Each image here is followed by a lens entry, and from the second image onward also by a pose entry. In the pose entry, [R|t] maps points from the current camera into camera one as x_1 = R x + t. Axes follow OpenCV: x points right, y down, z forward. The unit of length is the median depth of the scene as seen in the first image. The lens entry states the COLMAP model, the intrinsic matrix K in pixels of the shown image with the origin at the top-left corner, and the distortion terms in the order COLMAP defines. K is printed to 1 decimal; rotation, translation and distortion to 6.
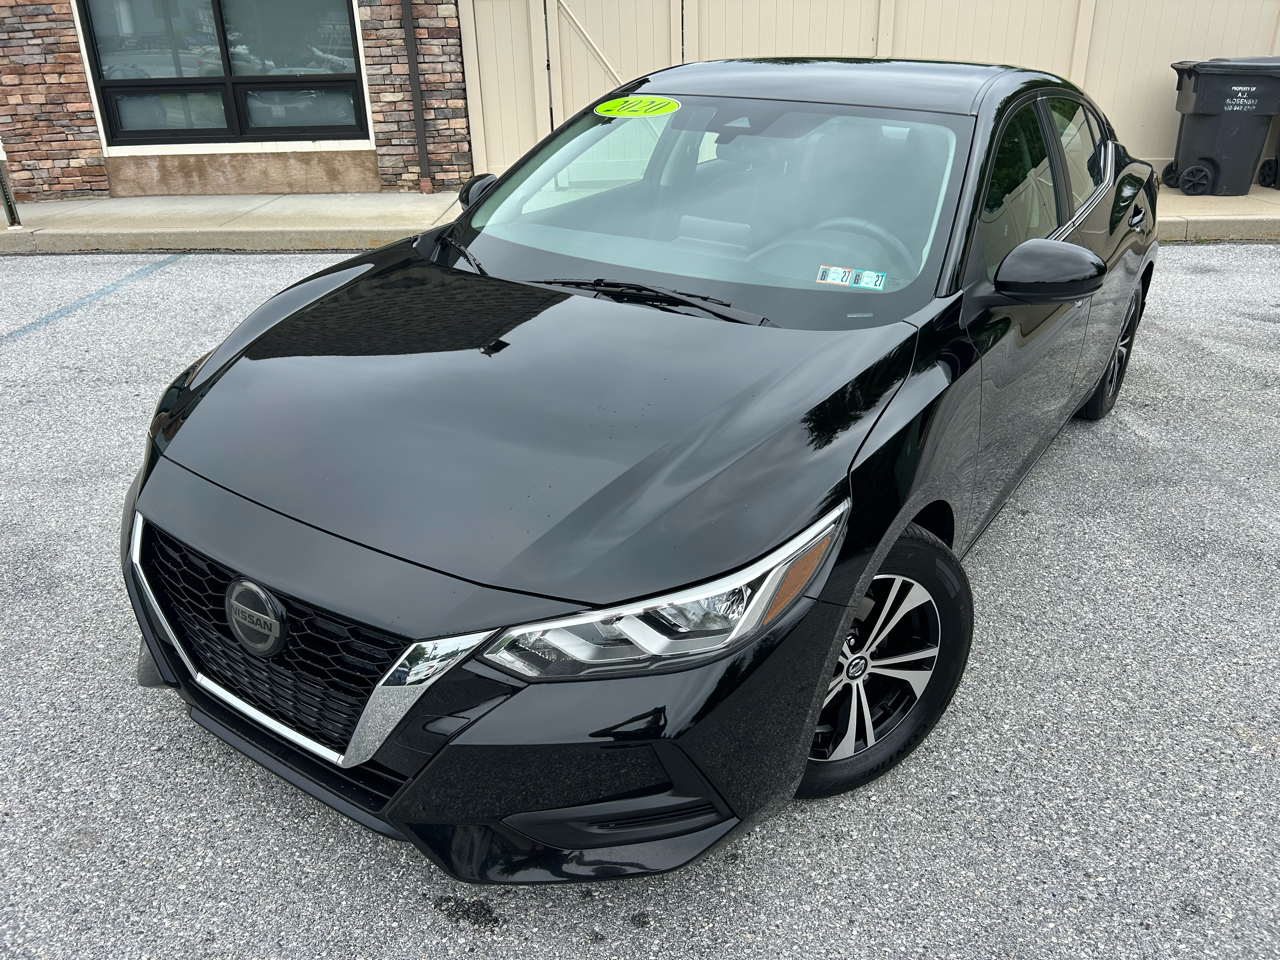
lens RADIAL K [[965.1, 0, 633.4], [0, 965.1, 471.8], [0, 0, 1]] dist [0.043116, -0.038719]
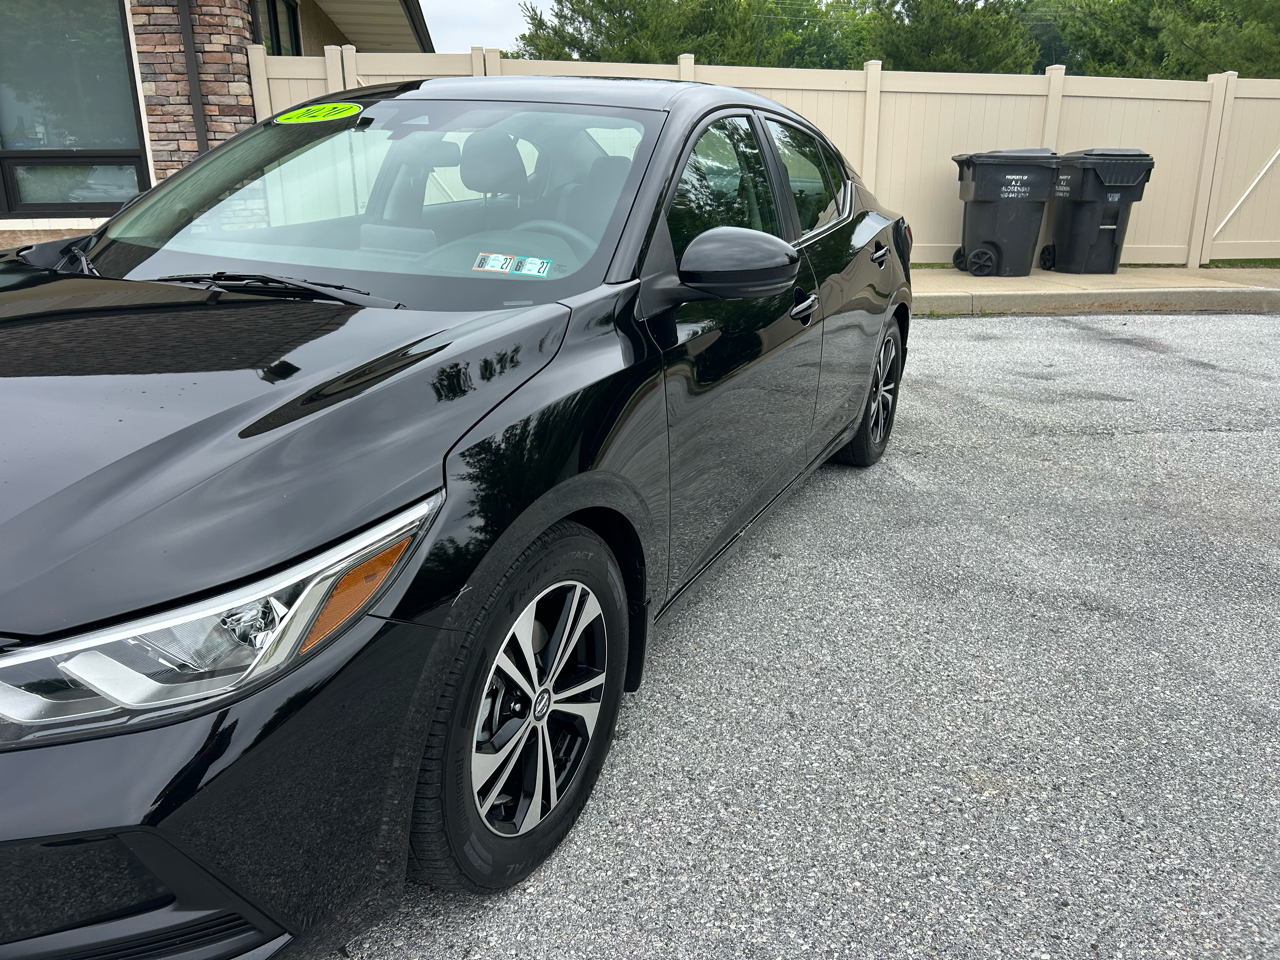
lens RADIAL K [[965.1, 0, 633.4], [0, 965.1, 471.8], [0, 0, 1]] dist [0.043116, -0.038719]
pose [[0.990854, -0.023296, 0.132911, 0.202319], [0.037829, 0.993443, -0.107887, 0.075547], [-0.129526, 0.111928, 0.985239, 0.151122]]
